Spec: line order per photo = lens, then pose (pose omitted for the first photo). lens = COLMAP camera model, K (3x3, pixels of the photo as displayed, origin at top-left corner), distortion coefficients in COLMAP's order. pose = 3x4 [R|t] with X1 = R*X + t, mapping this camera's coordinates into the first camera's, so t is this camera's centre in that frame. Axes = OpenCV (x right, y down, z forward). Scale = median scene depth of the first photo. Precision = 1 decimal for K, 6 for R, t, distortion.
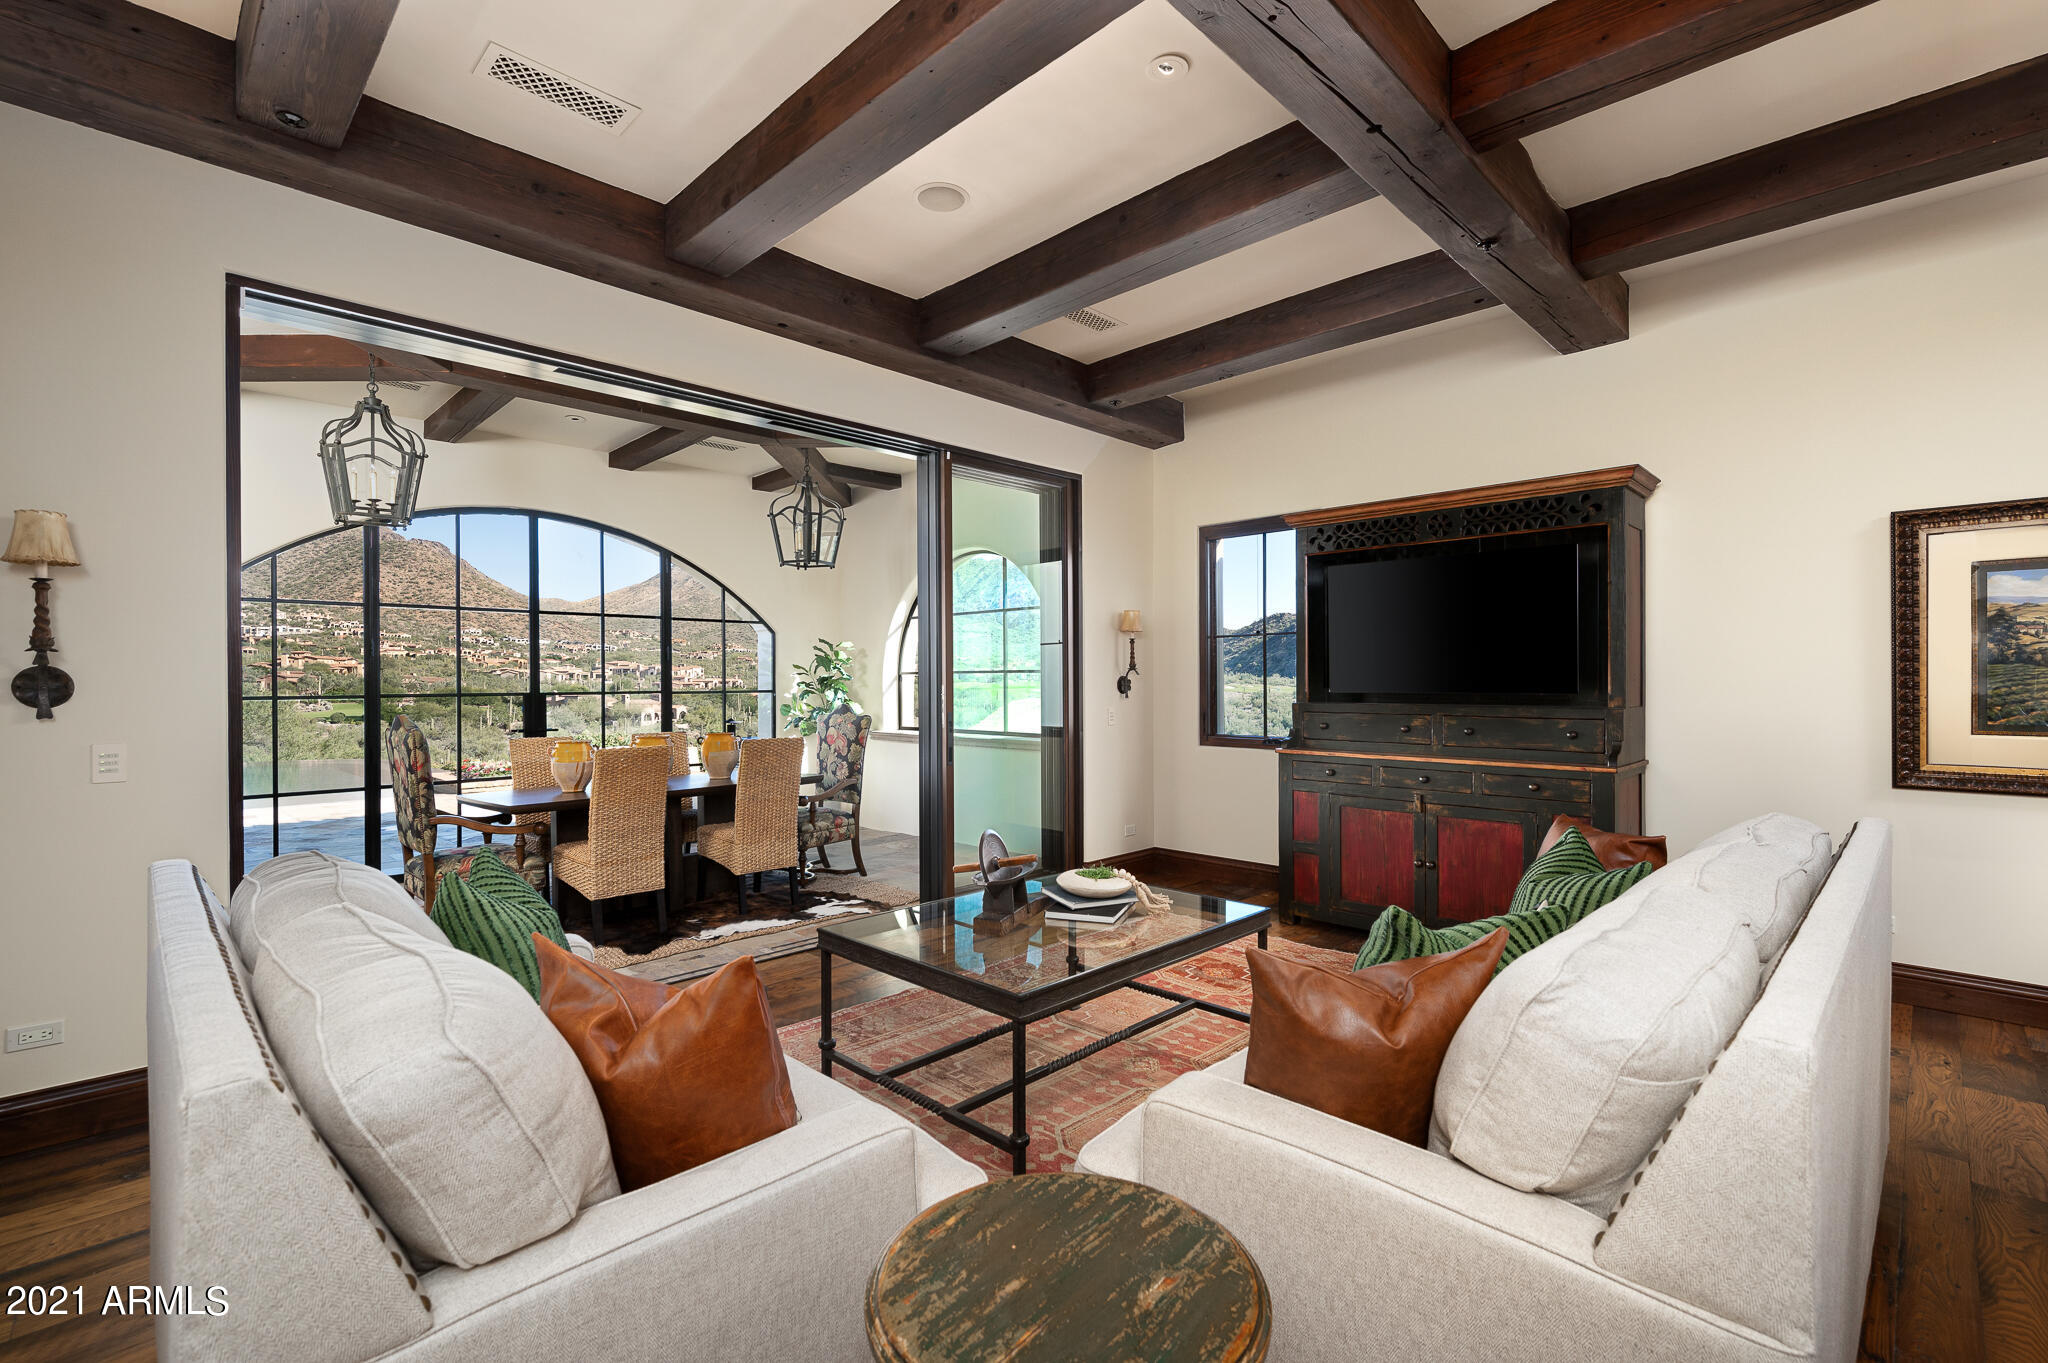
lens RADIAL K [[910.8, 0, 1027.5], [0, 910.8, 684.4], [0, 0, 1]] dist [-0.001471, -0.000077]
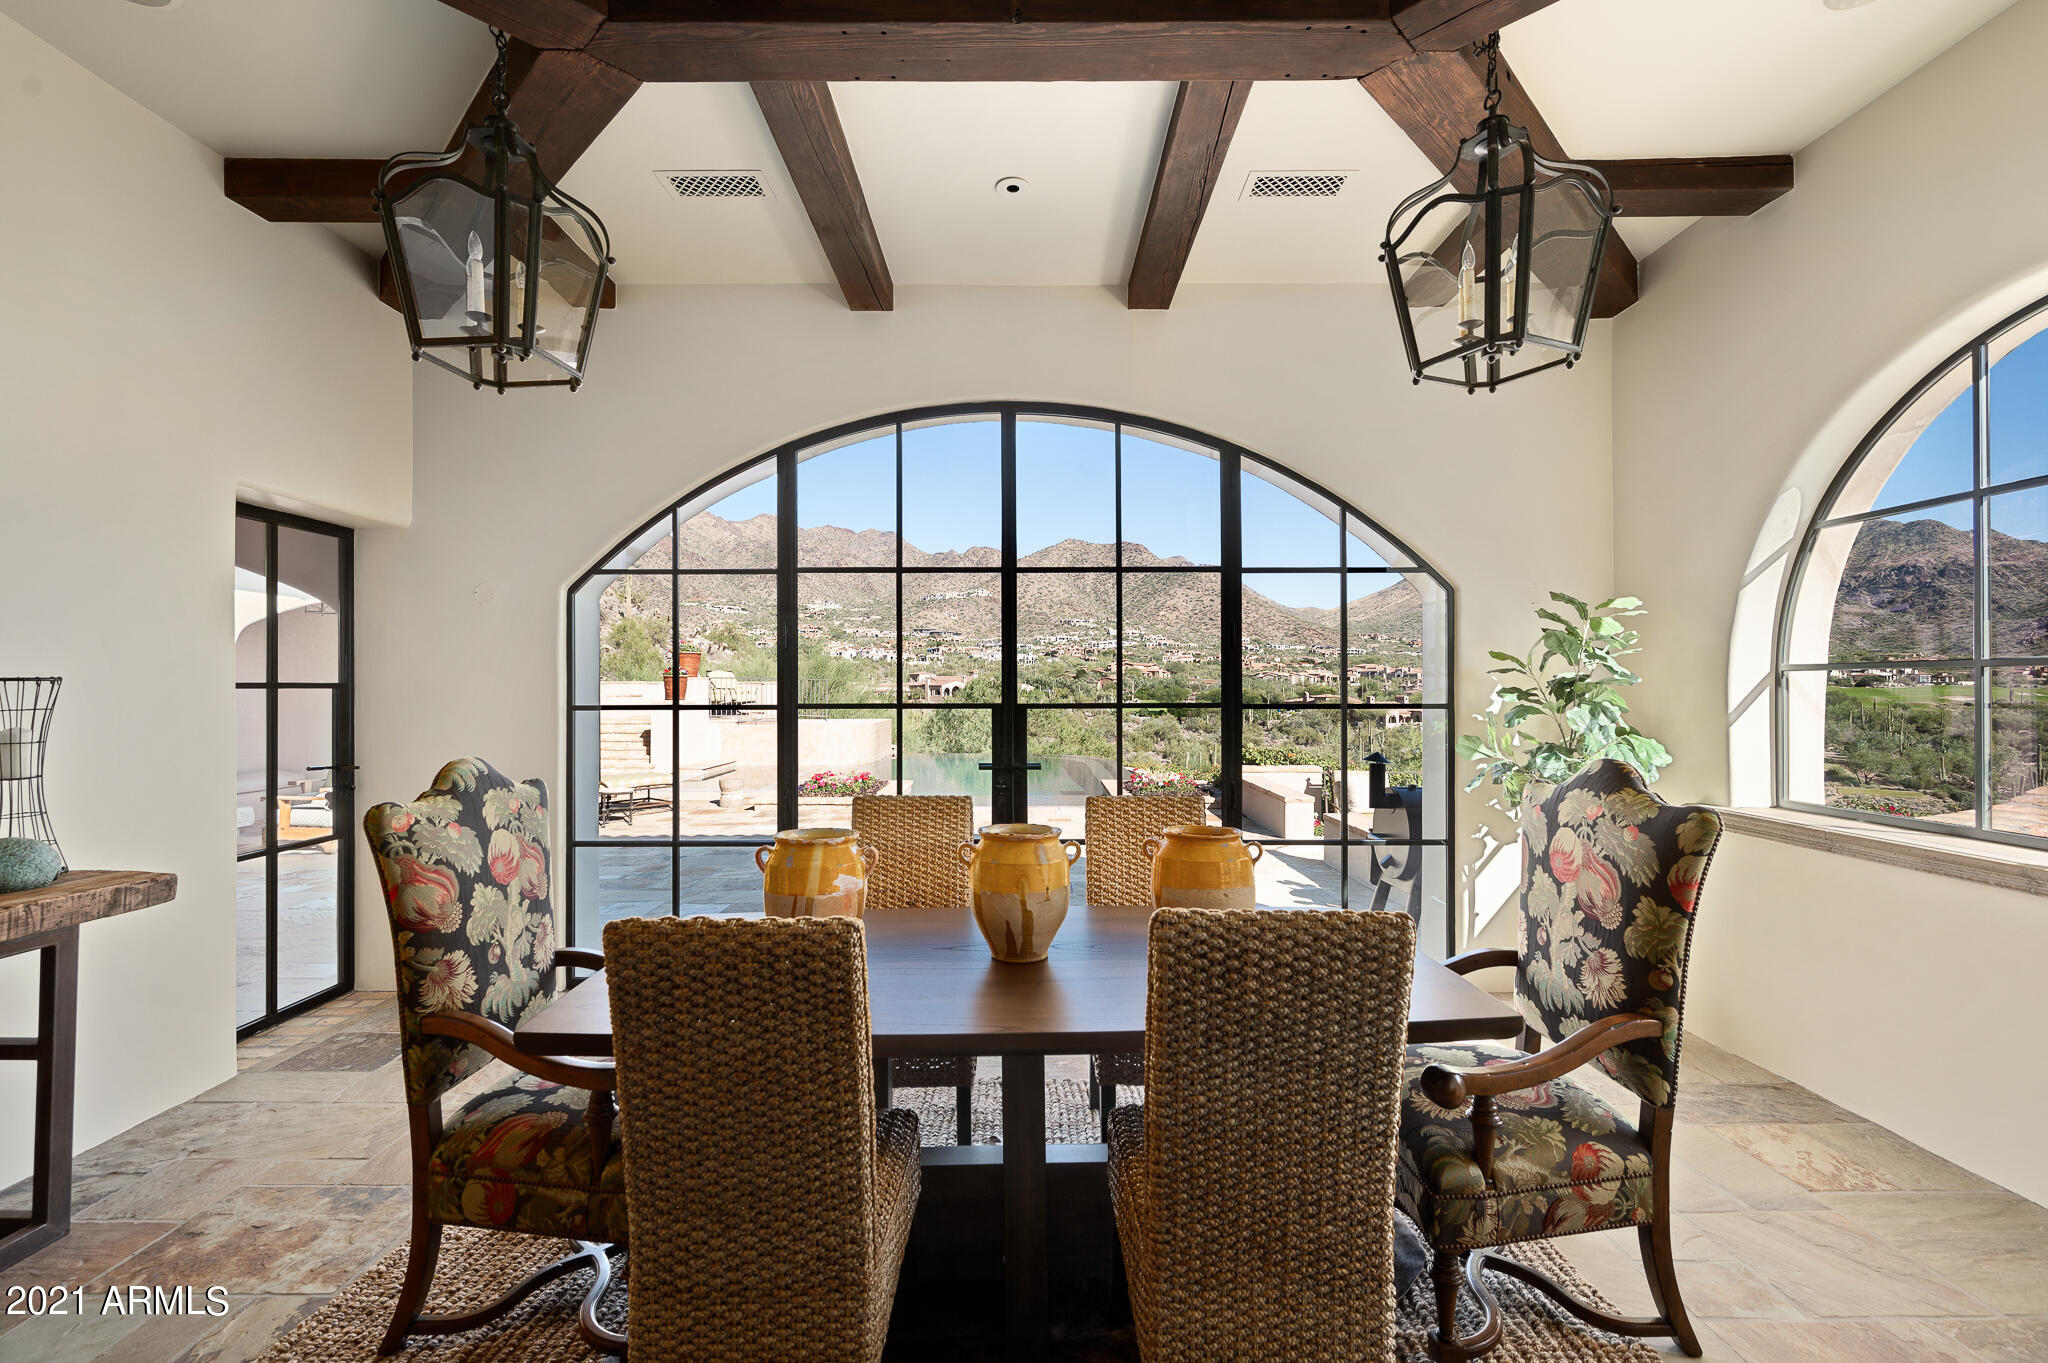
lens RADIAL K [[872.5, 0, 1029.4], [0, 872.5, 682.7], [0, 0, 1]] dist [0.002178, 0.000390]
pose [[0.698018, 0.000779, -0.716080, -0.107435], [-0.003798, 0.999989, -0.002614, -0.003718], [0.716070, 0.004545, 0.698013, 0.553130]]
